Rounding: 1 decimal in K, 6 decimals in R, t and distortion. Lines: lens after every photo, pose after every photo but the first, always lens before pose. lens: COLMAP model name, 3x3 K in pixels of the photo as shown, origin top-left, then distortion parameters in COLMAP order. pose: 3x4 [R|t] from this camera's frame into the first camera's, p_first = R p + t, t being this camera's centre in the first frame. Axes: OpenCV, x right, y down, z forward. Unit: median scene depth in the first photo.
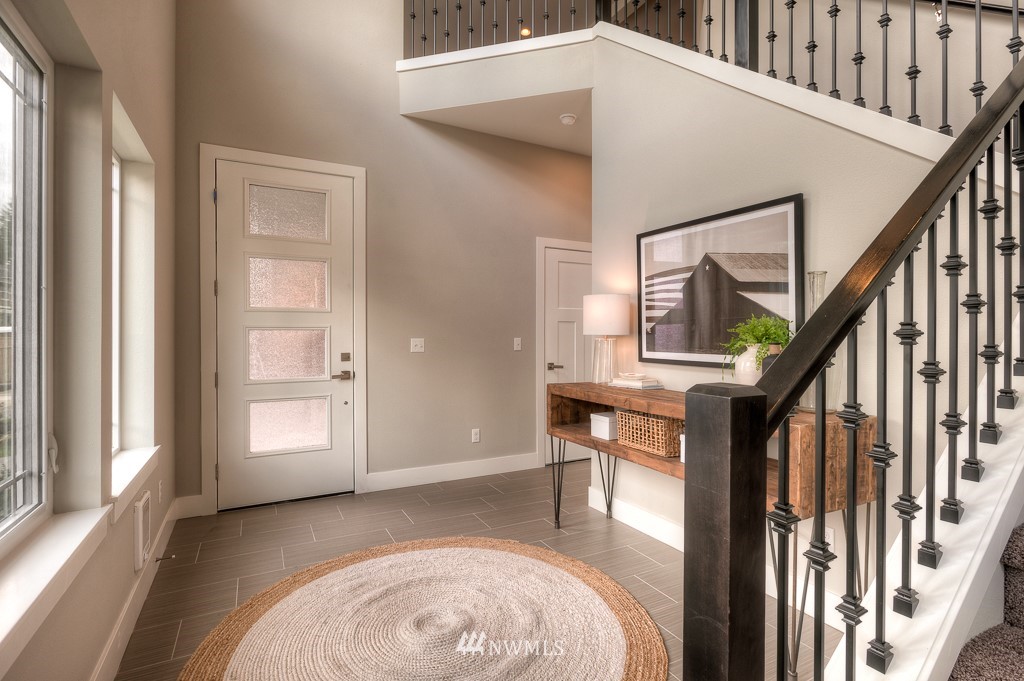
lens RADIAL K [[485.1, 0, 511.4], [0, 485.1, 337.1], [0, 0, 1]] dist [-0.001775, -0.000028]
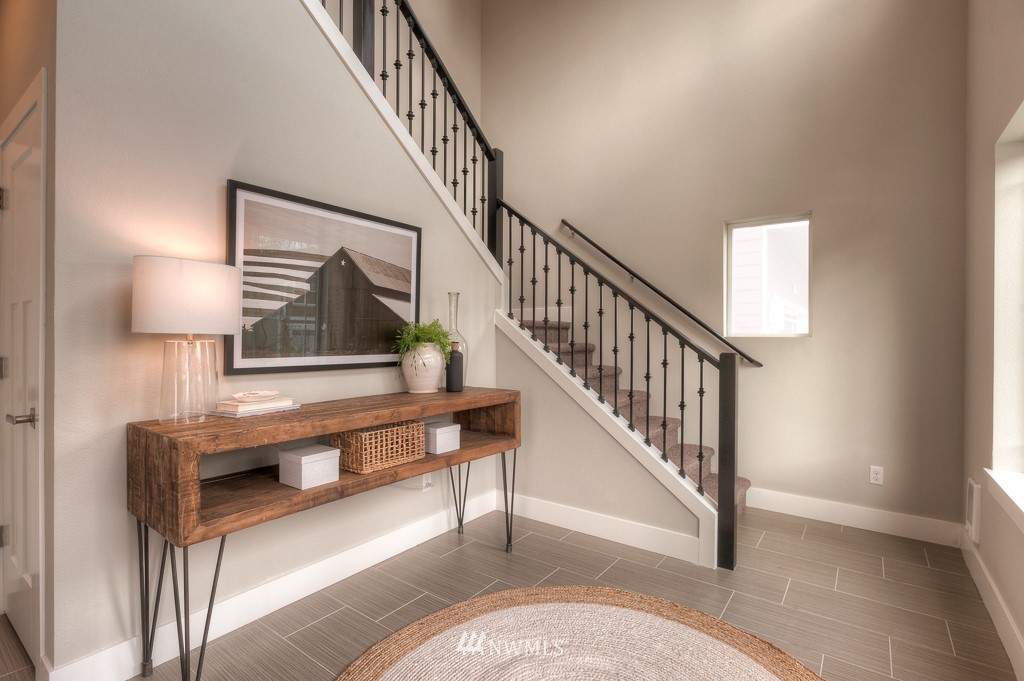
lens RADIAL K [[485.1, 0, 511.6], [0, 485.1, 342.2], [0, 0, 1]] dist [-0.001775, -0.000028]
pose [[-0.424306, -0.015786, 0.905381, -0.606494], [-0.004398, 0.999872, 0.015372, -0.006843], [-0.905508, 0.002541, -0.424322, 1.154050]]
